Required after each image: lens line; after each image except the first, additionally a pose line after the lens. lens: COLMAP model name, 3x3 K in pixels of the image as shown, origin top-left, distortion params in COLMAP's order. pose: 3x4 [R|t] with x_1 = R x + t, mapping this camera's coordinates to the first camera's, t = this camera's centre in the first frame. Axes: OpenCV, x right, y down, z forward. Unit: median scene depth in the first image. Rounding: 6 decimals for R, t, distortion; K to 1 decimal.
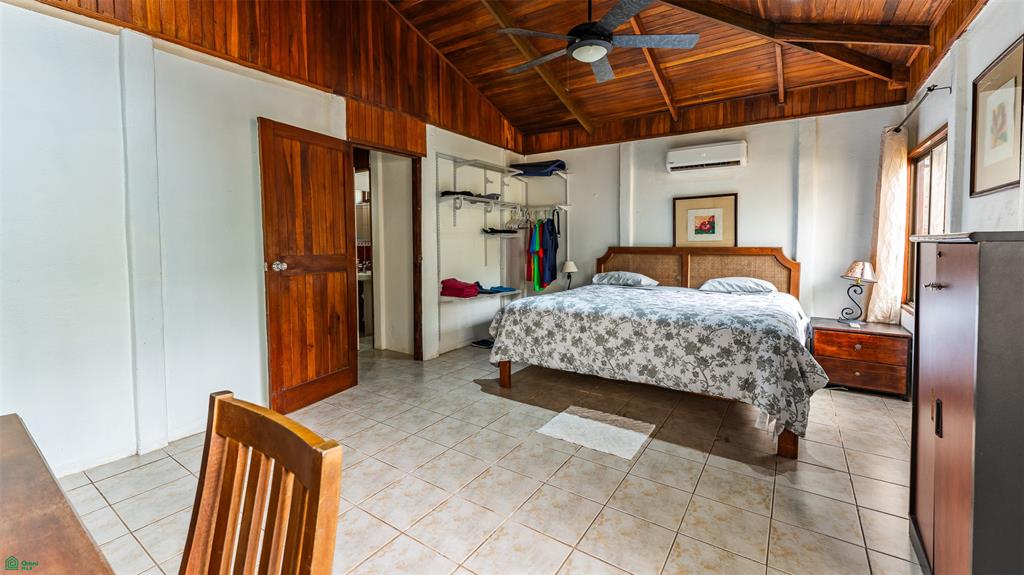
lens RADIAL K [[419.7, 0, 507.6], [0, 419.7, 261.5], [0, 0, 1]] dist [-0.003409, -0.000164]
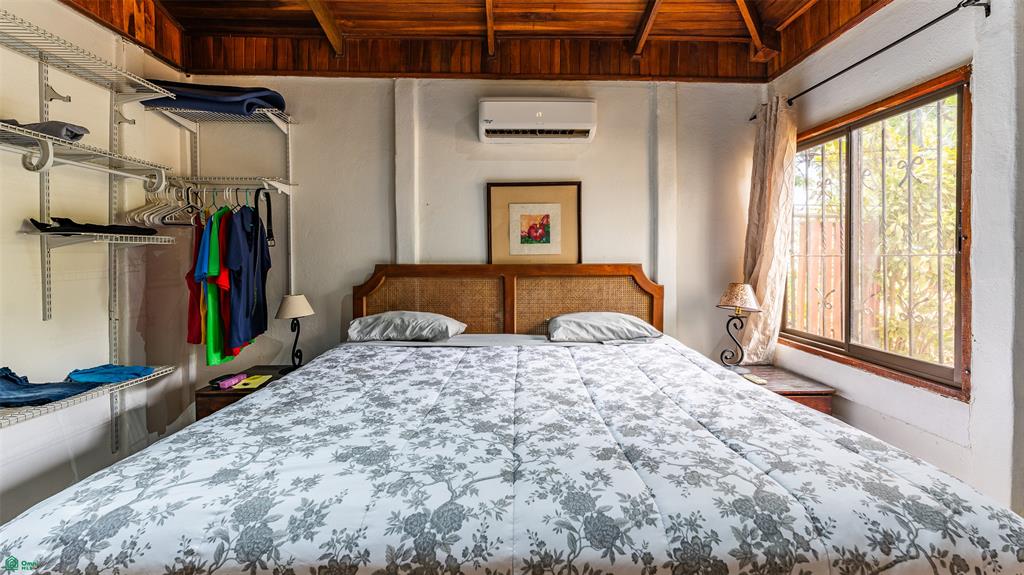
lens RADIAL K [[419.7, 0, 516.3], [0, 419.7, 260.5], [0, 0, 1]] dist [-0.003409, -0.000164]
pose [[0.807077, -0.005286, 0.590422, 0.071507], [0.026194, 0.999296, -0.026859, -0.022555], [-0.589864, 0.037142, 0.806648, 0.484130]]
